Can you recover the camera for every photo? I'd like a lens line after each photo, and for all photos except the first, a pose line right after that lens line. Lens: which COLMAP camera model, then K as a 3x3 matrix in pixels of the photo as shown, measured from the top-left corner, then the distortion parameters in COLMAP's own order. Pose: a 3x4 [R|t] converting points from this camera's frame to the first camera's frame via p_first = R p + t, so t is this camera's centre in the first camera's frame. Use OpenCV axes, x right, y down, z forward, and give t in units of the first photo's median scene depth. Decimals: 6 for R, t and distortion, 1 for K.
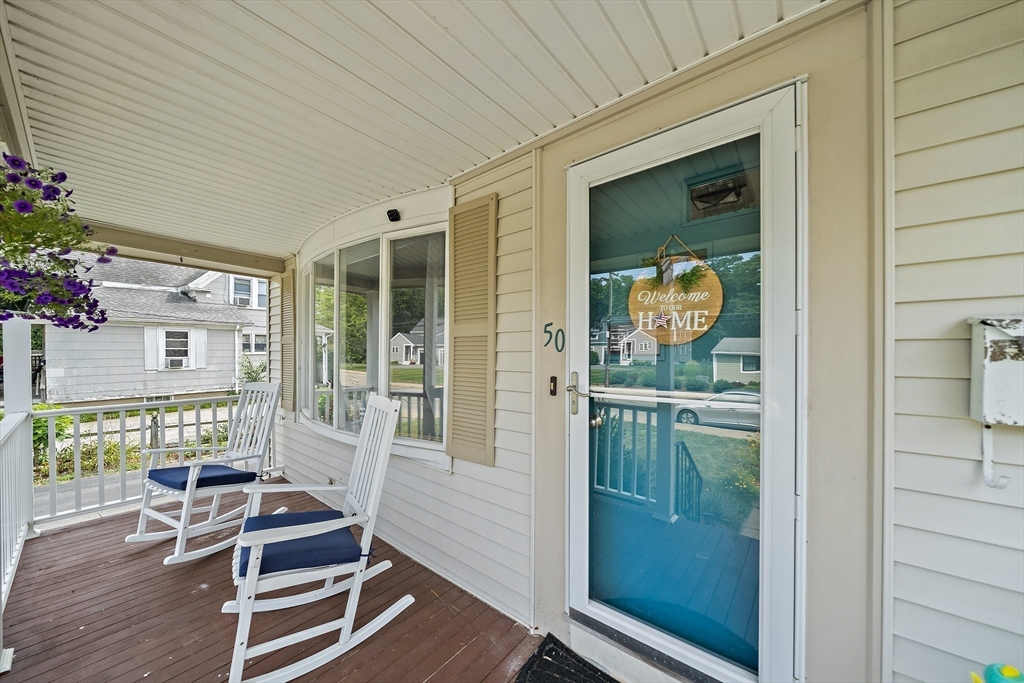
lens RADIAL K [[360.1, 0, 508.6], [0, 360.1, 357.1], [0, 0, 1]] dist [-0.002064, -0.000090]
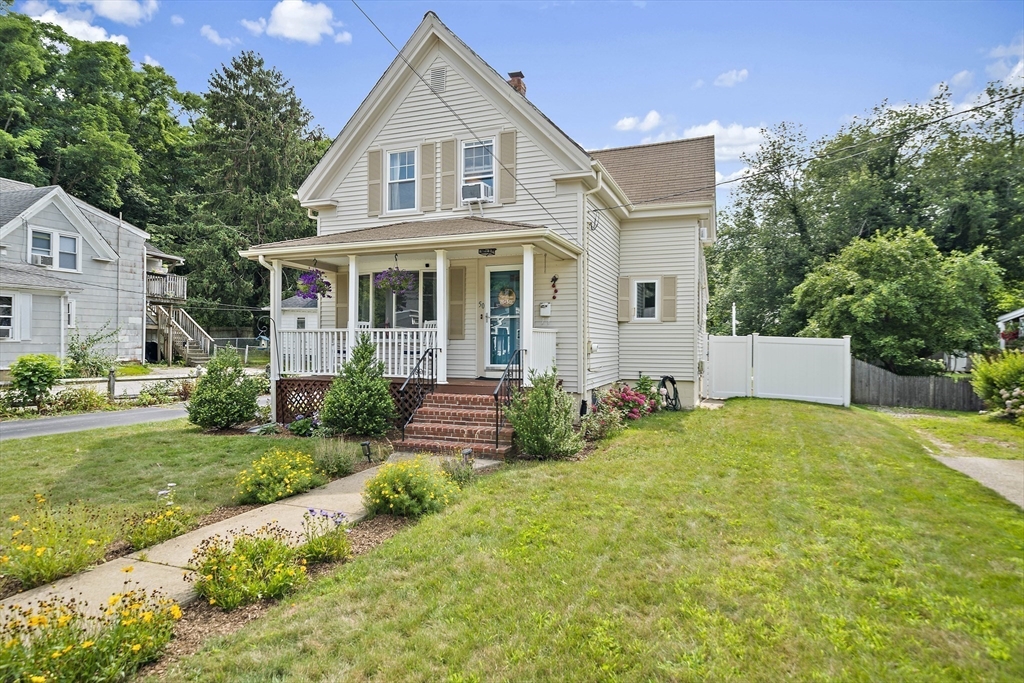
lens RADIAL K [[575.0, 0, 513.9], [0, 575.0, 344.7], [0, 0, 1]] dist [0.002238, 0.000436]
pose [[0.945223, 0.002660, 0.326415, -0.206002], [0.001307, 0.999928, -0.011933, 0.058819], [-0.326424, 0.011706, 0.945151, -0.658187]]
